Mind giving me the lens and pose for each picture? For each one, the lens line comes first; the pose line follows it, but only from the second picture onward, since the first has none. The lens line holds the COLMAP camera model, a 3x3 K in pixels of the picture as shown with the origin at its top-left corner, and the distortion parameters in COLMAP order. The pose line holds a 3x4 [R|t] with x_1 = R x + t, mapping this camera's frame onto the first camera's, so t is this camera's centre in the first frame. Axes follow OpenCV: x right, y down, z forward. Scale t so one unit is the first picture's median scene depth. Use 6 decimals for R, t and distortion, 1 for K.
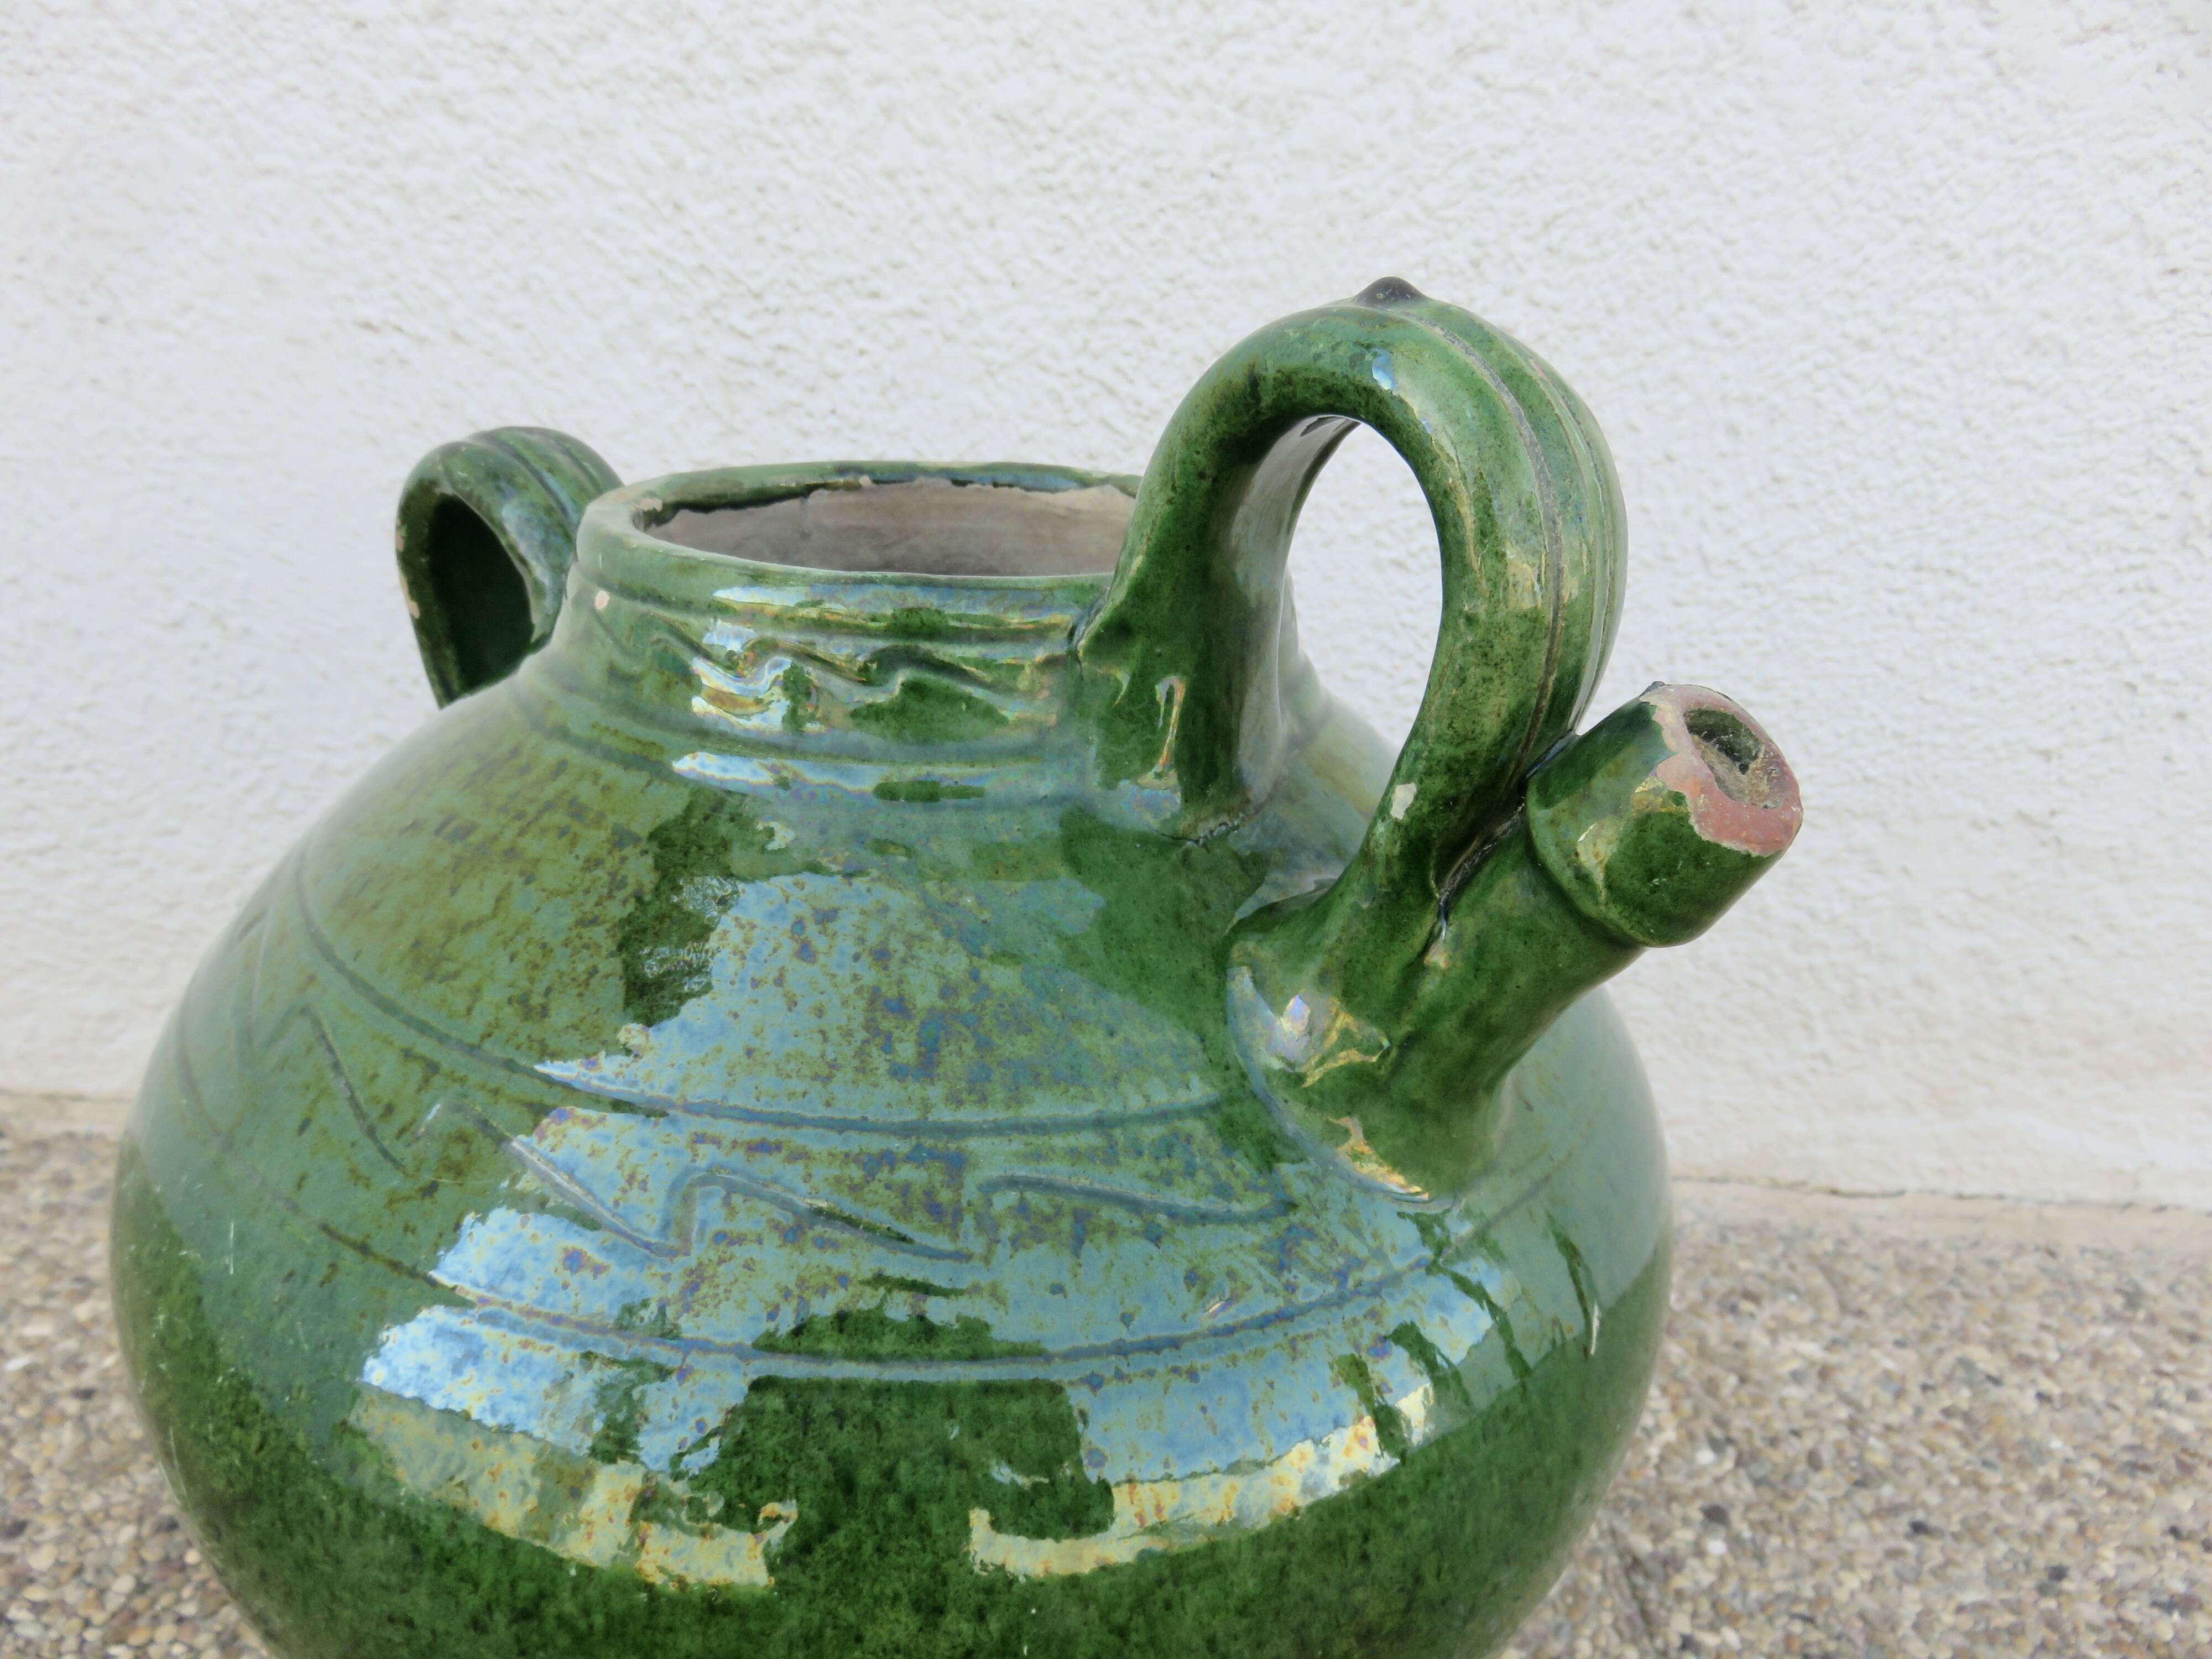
lens RADIAL K [[1665.6, 0, 1116.3], [0, 1665.6, 828.9], [0, 0, 1]] dist [-0.006580, -0.002665]
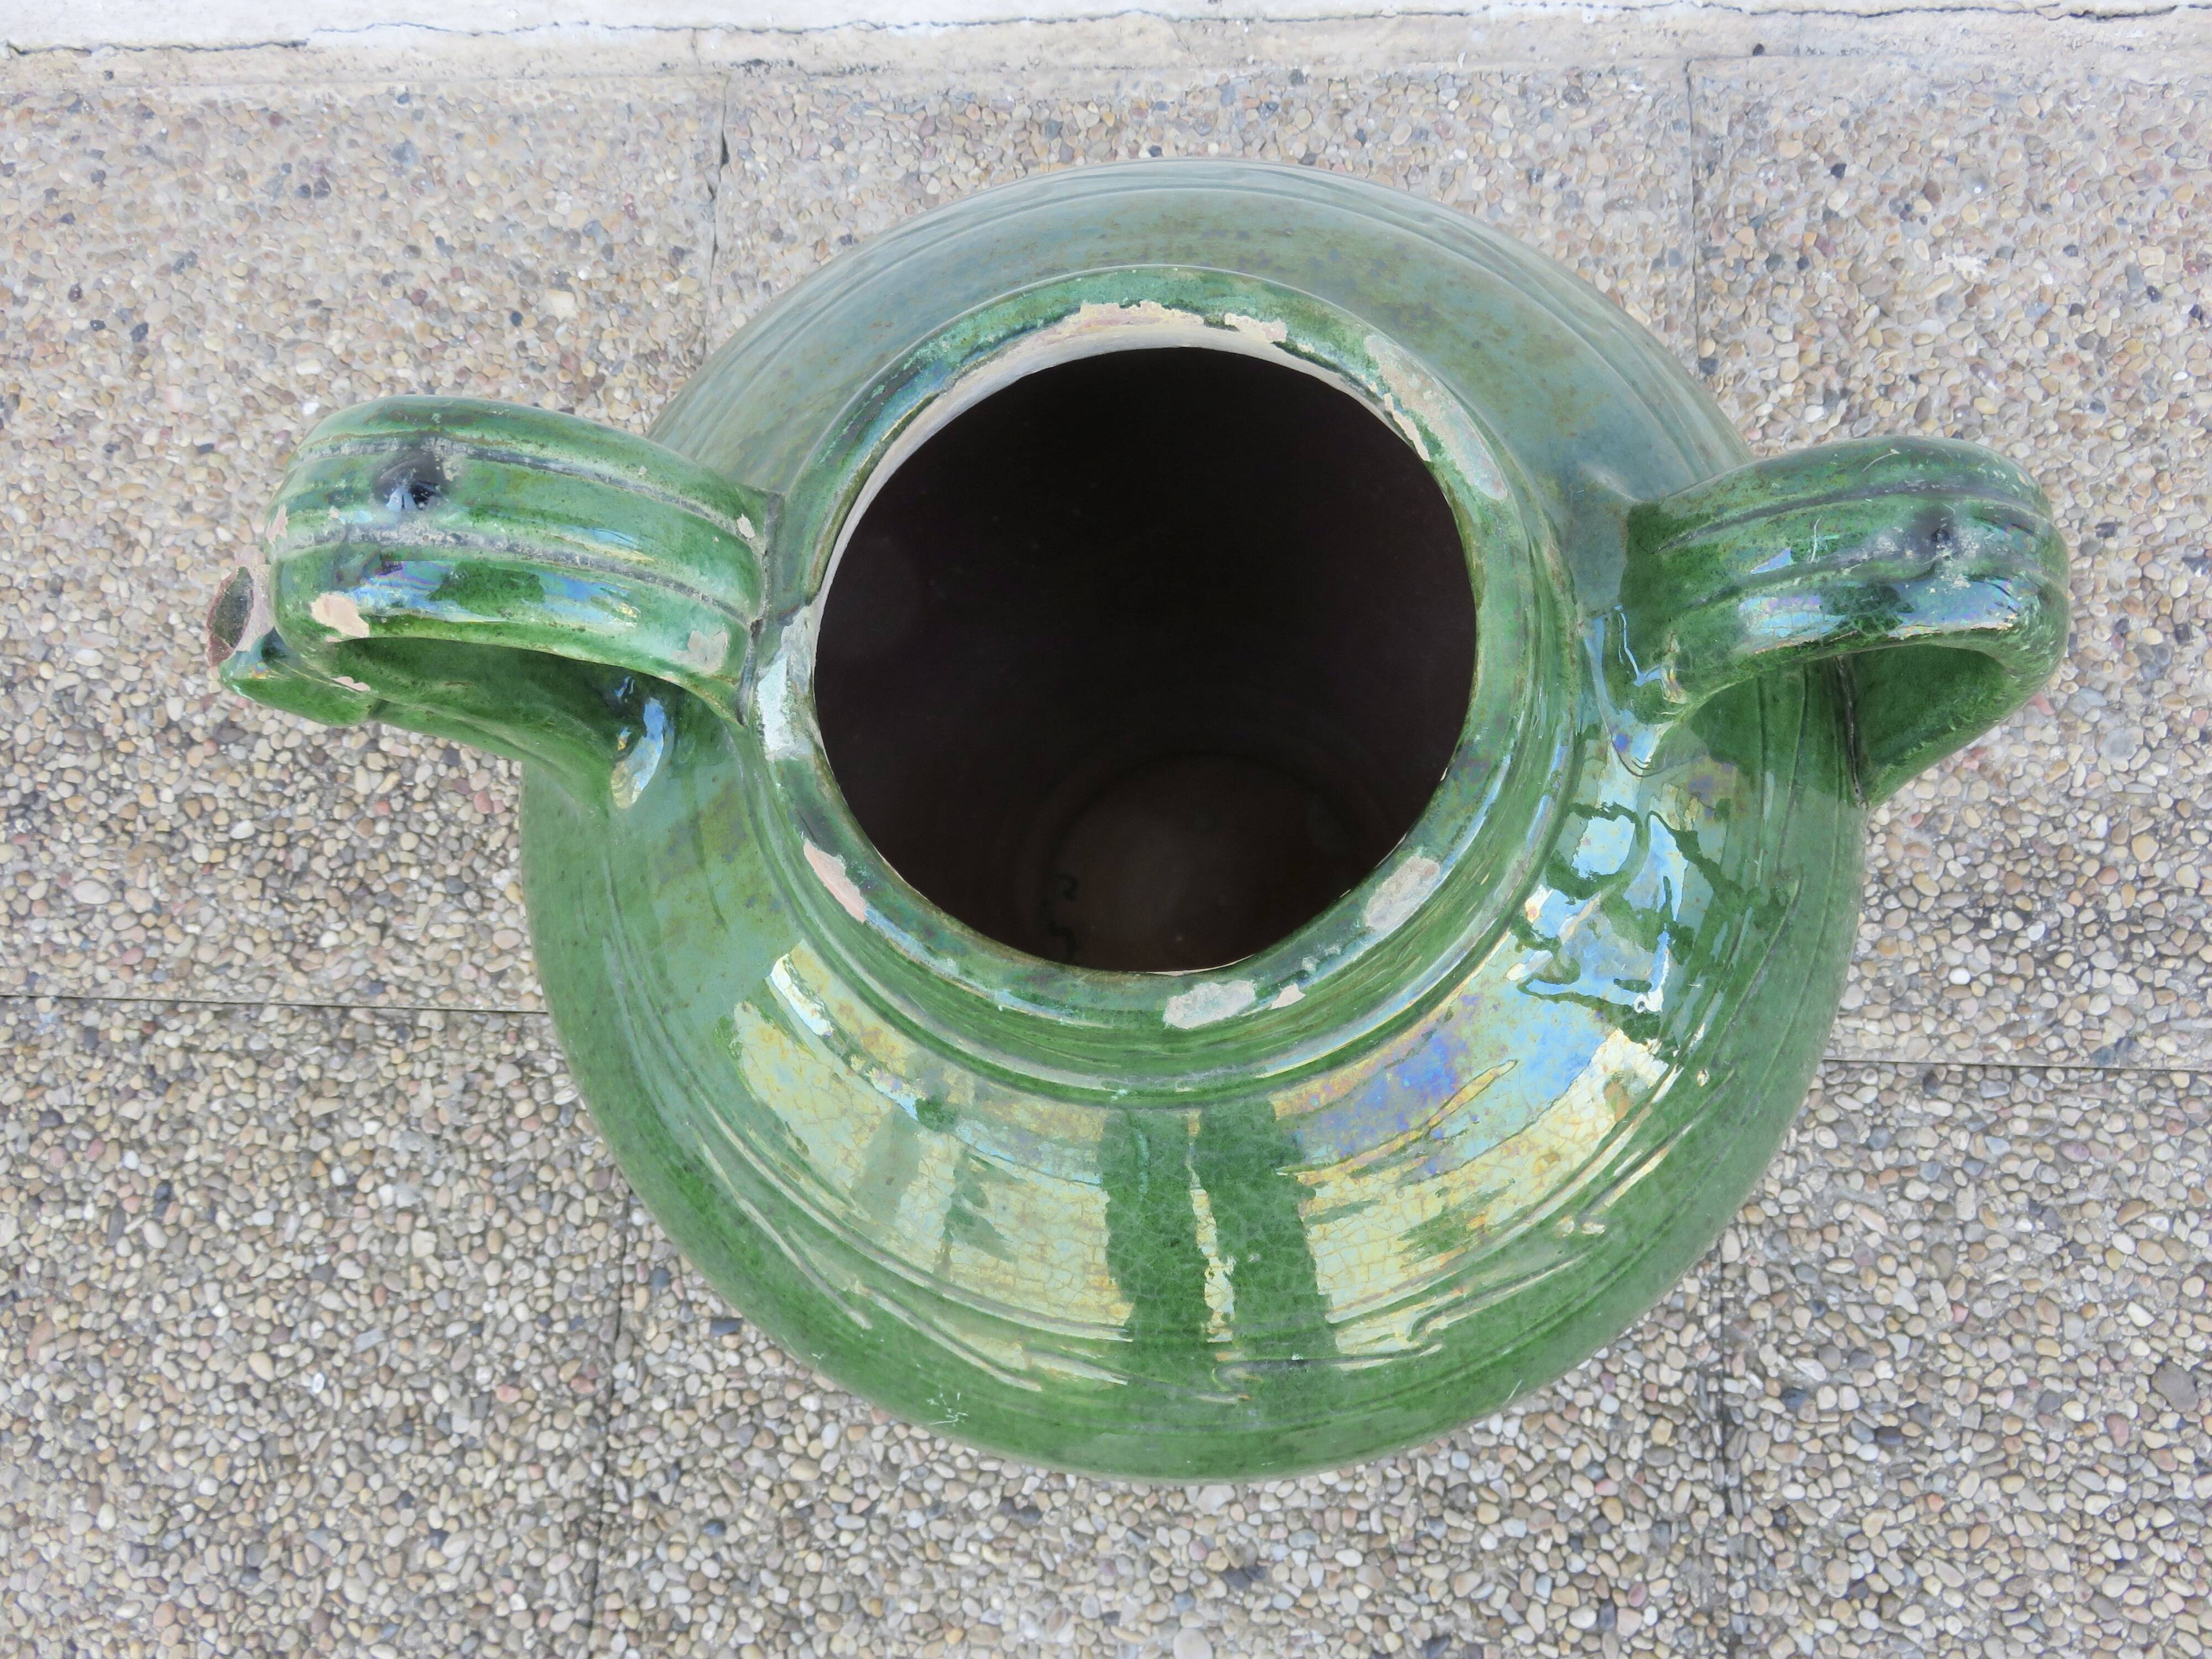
lens RADIAL K [[1665.6, 0, 1121.7], [0, 1665.6, 824.2], [0, 0, 1]] dist [-0.006580, -0.002665]
pose [[0.990492, -0.000695, -0.137570, 0.058617], [0.115499, 0.547462, 0.828822, -0.406274], [0.074738, -0.836830, 0.542337, 0.162685]]
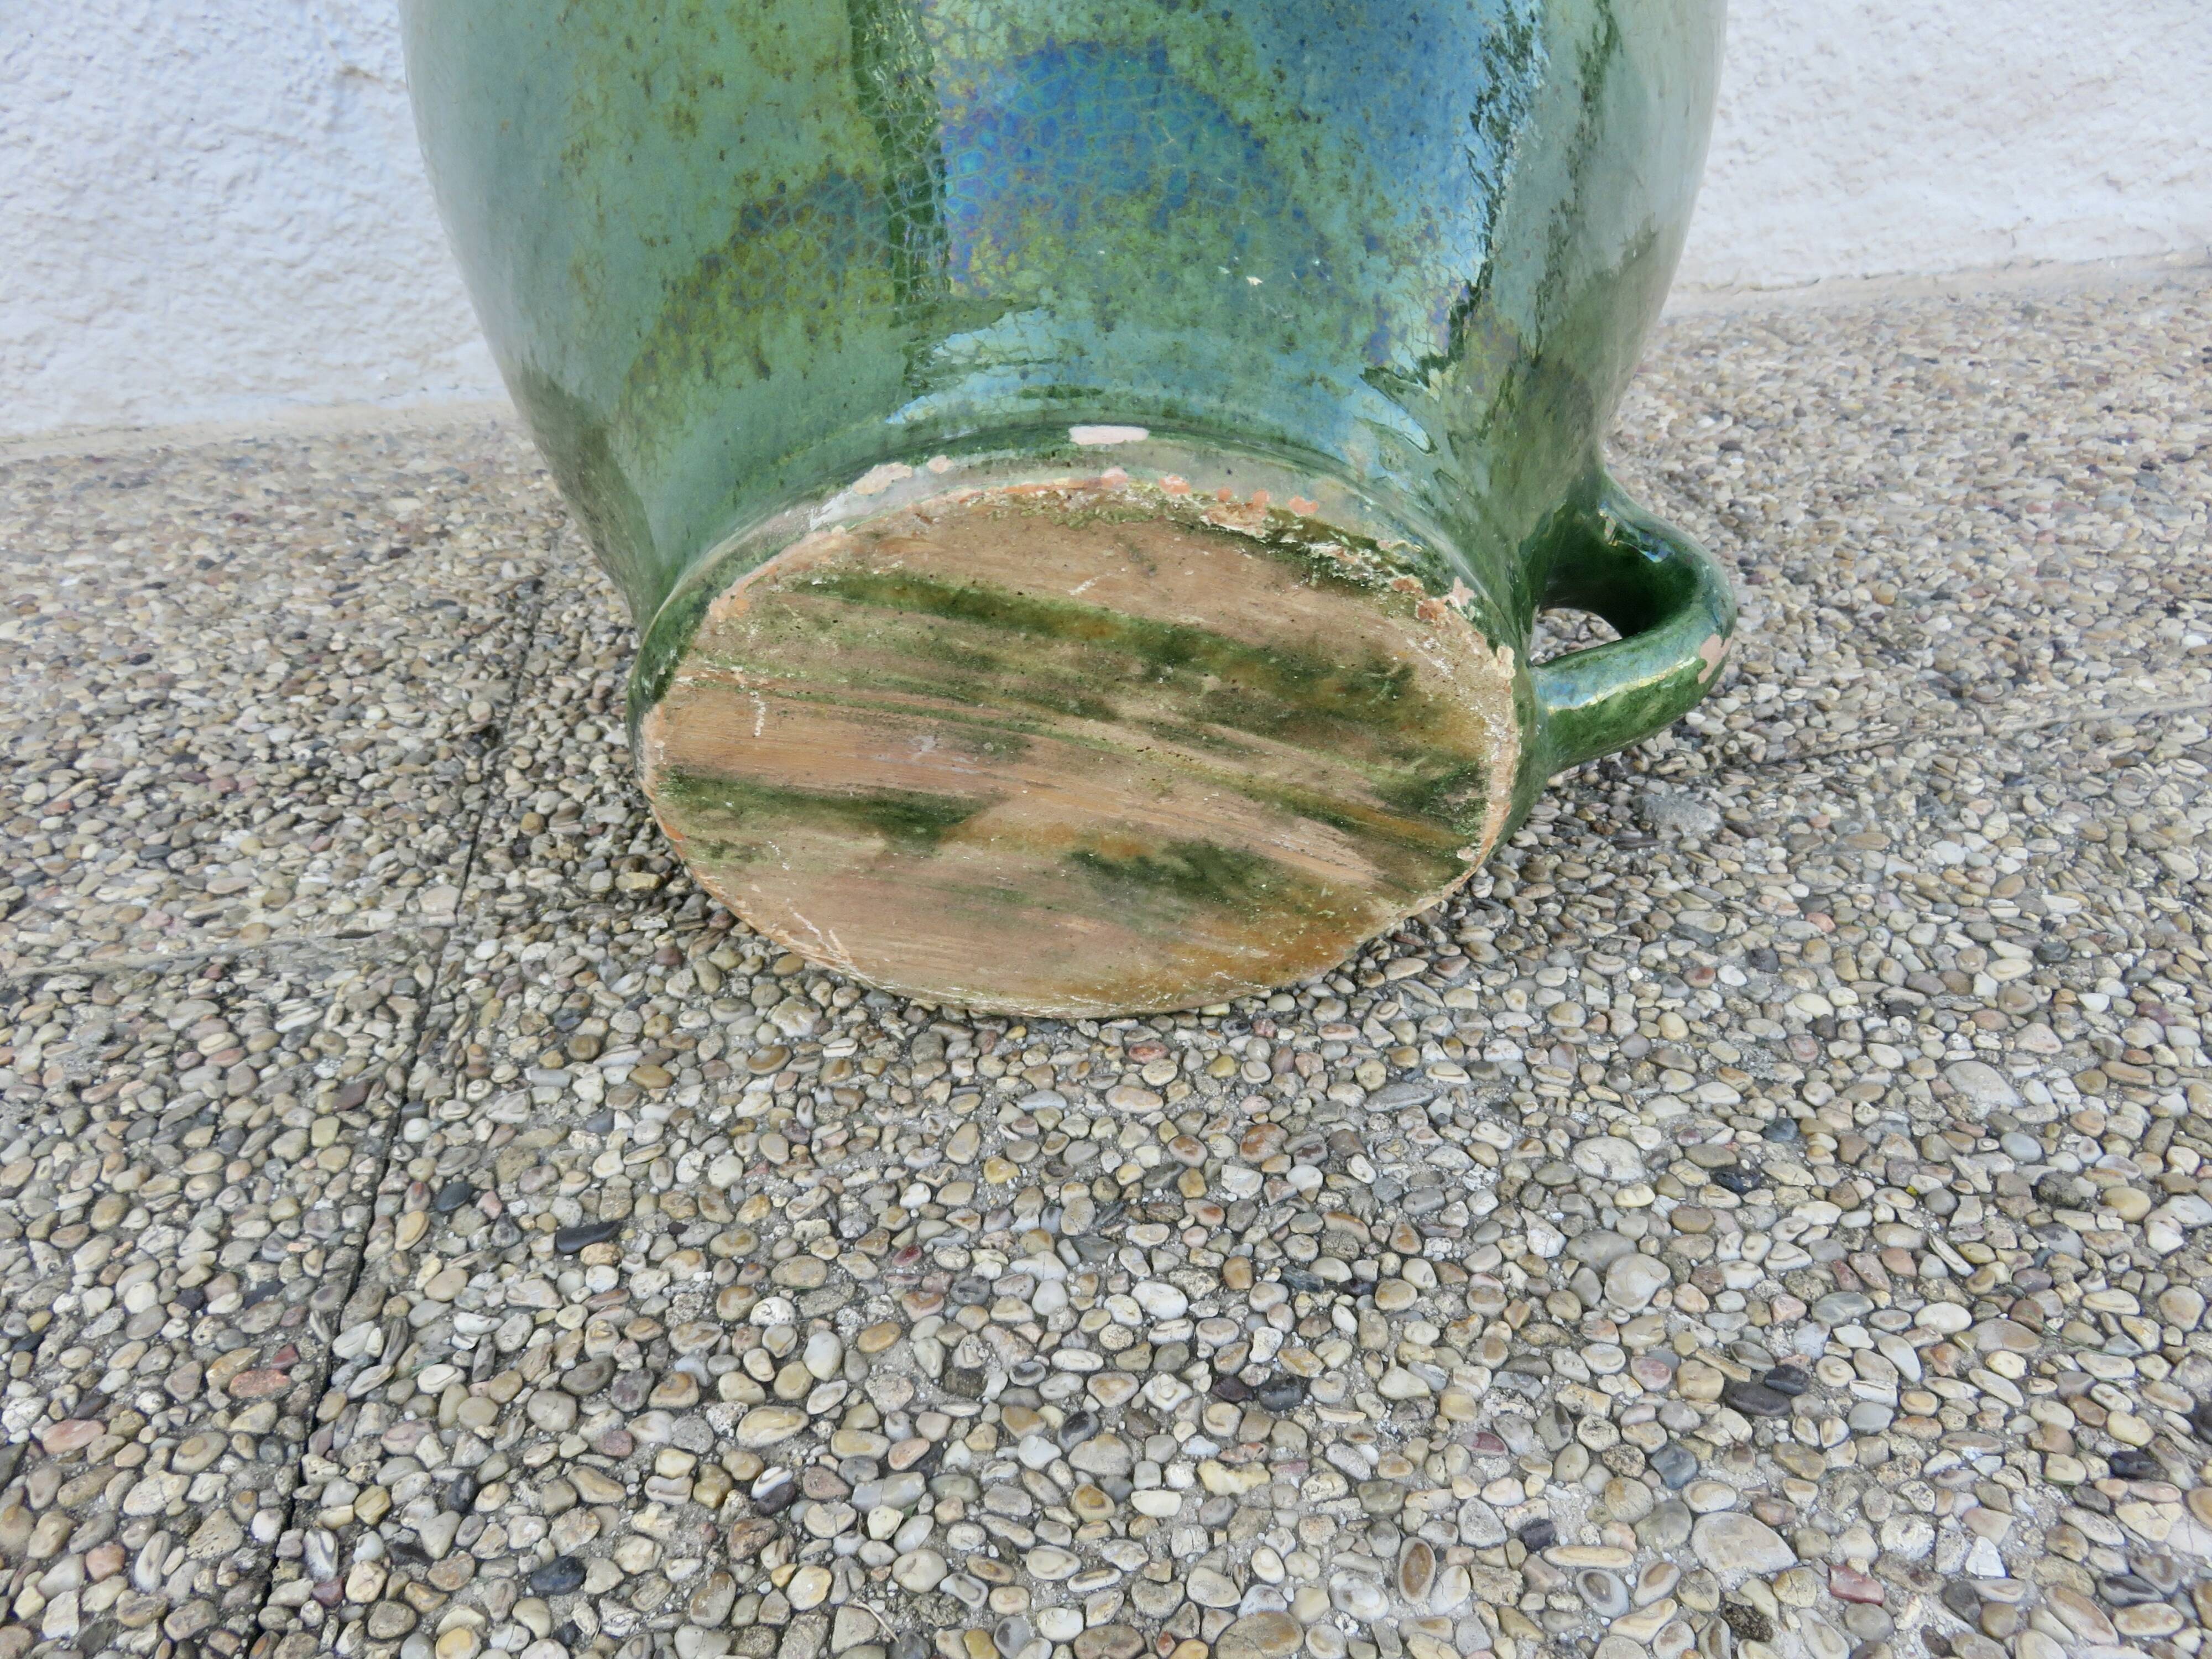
lens RADIAL K [[1665.6, 0, 1119.5], [0, 1665.6, 824.2], [0, 0, 1]] dist [-0.006580, -0.002665]
pose [[0.977689, -0.175550, 0.115354, -0.194702], [0.154516, 0.973043, 0.171209, 0.379373], [-0.142300, -0.149565, 0.978458, -0.058684]]
